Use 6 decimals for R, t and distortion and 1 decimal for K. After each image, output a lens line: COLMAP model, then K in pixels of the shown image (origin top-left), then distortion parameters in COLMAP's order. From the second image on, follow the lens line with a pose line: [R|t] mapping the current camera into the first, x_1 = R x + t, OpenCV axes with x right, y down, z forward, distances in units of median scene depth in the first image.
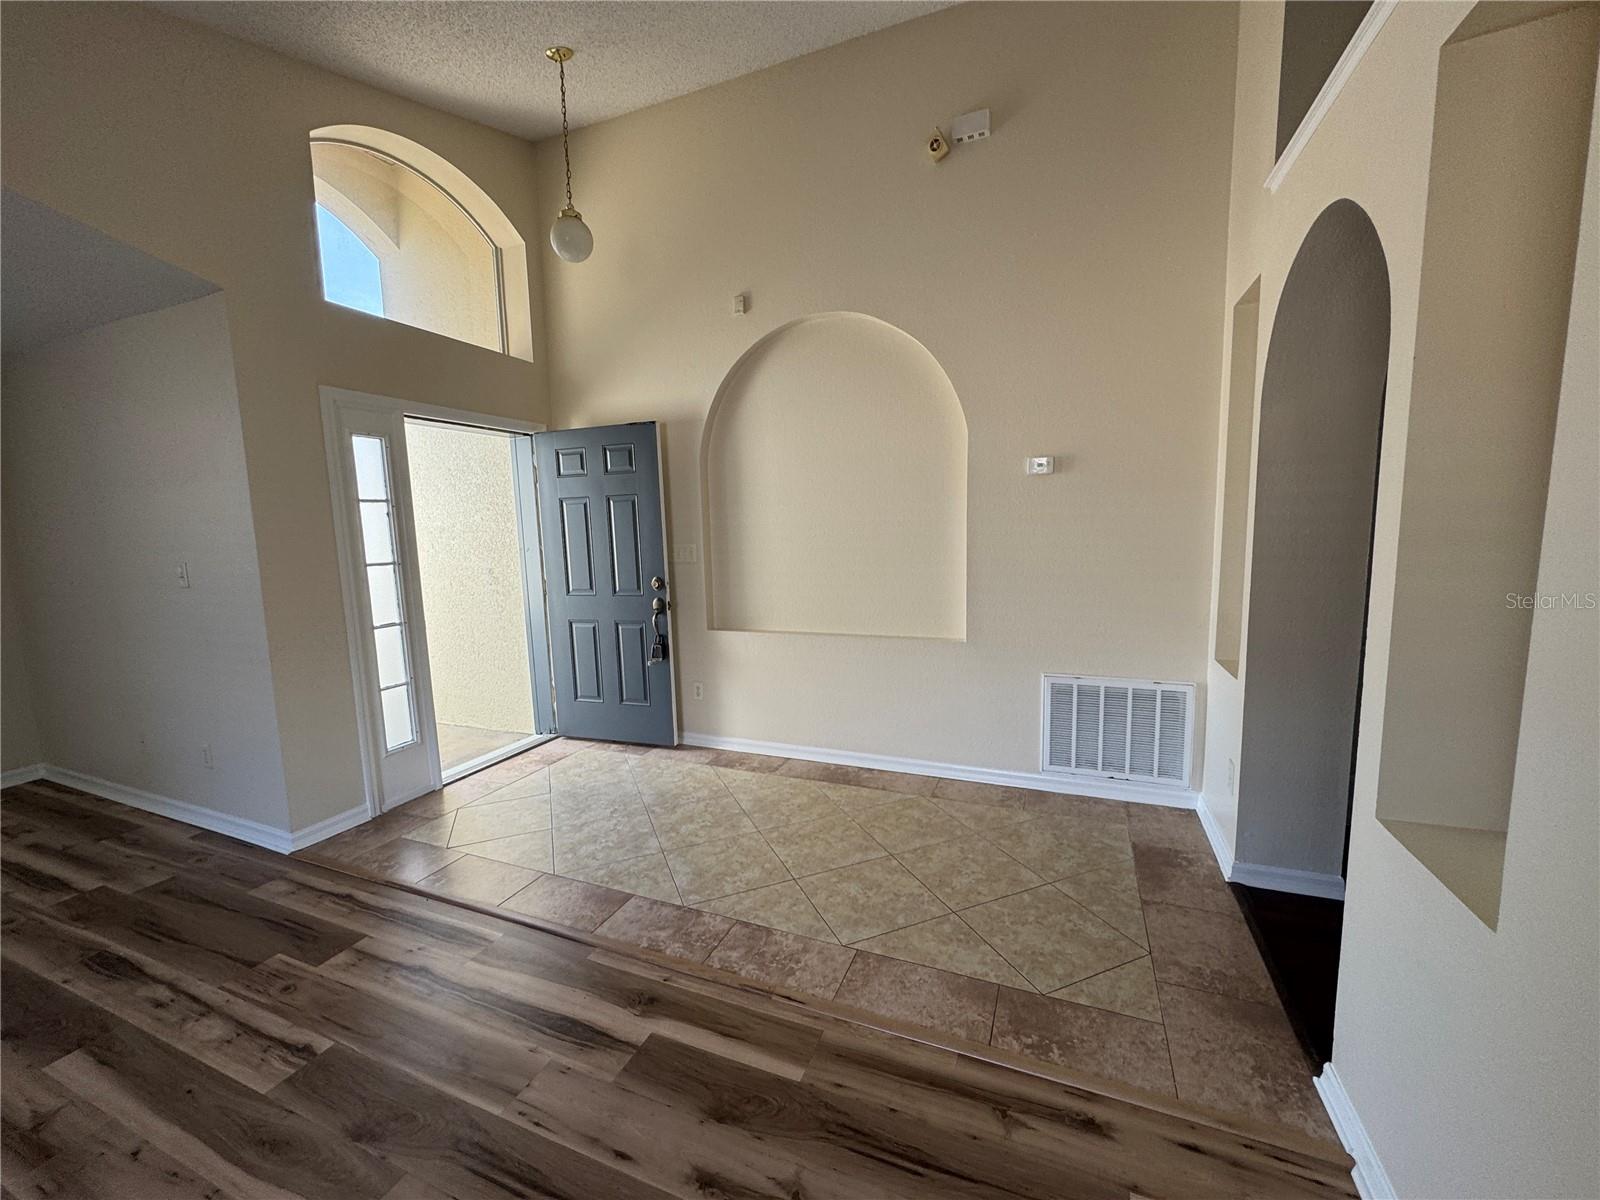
lens RADIAL K [[640.4, 0, 800.0], [0, 640.4, 600.0], [0, 0, 1]] dist [0.000548, 0.000070]
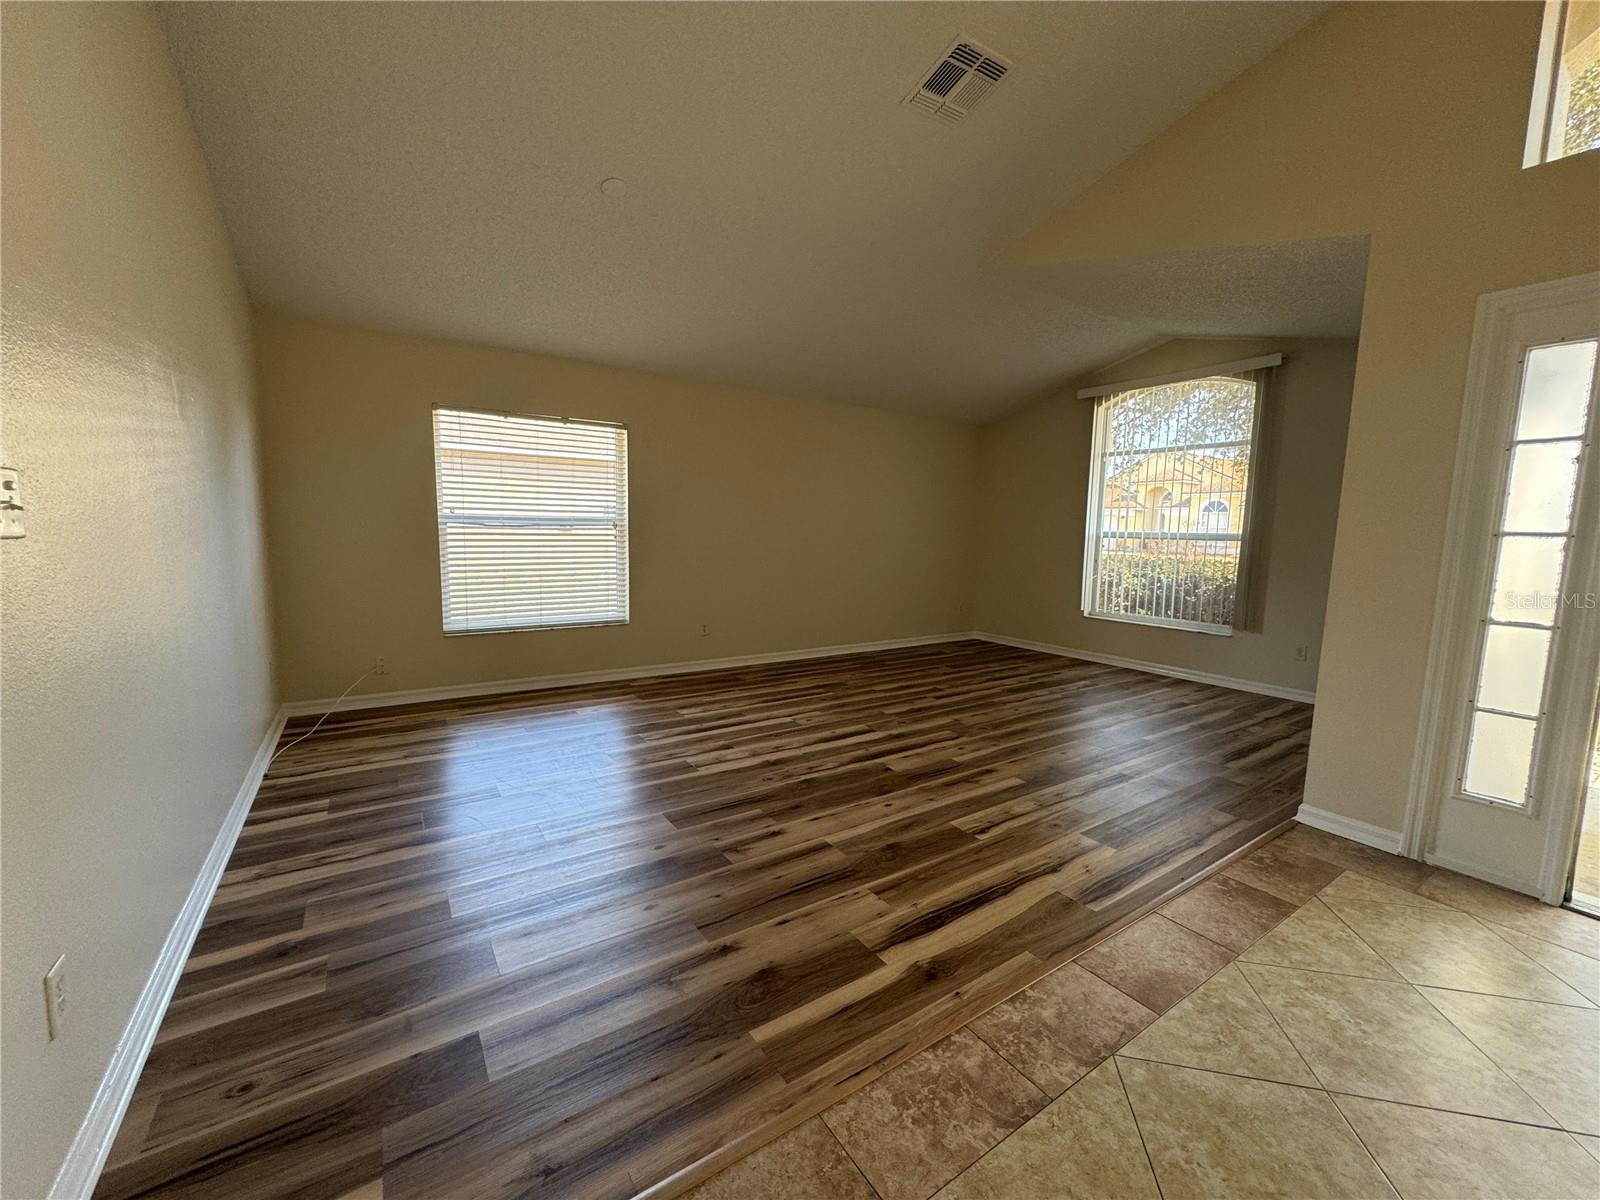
lens RADIAL K [[640.4, 0, 800.0], [0, 640.4, 600.0], [0, 0, 1]] dist [0.000548, 0.000070]
pose [[-0.556581, 0.106900, -0.823887, 0.547947], [-0.106793, 0.974254, 0.198555, -0.061884], [0.823901, 0.198497, -0.530835, 1.167291]]
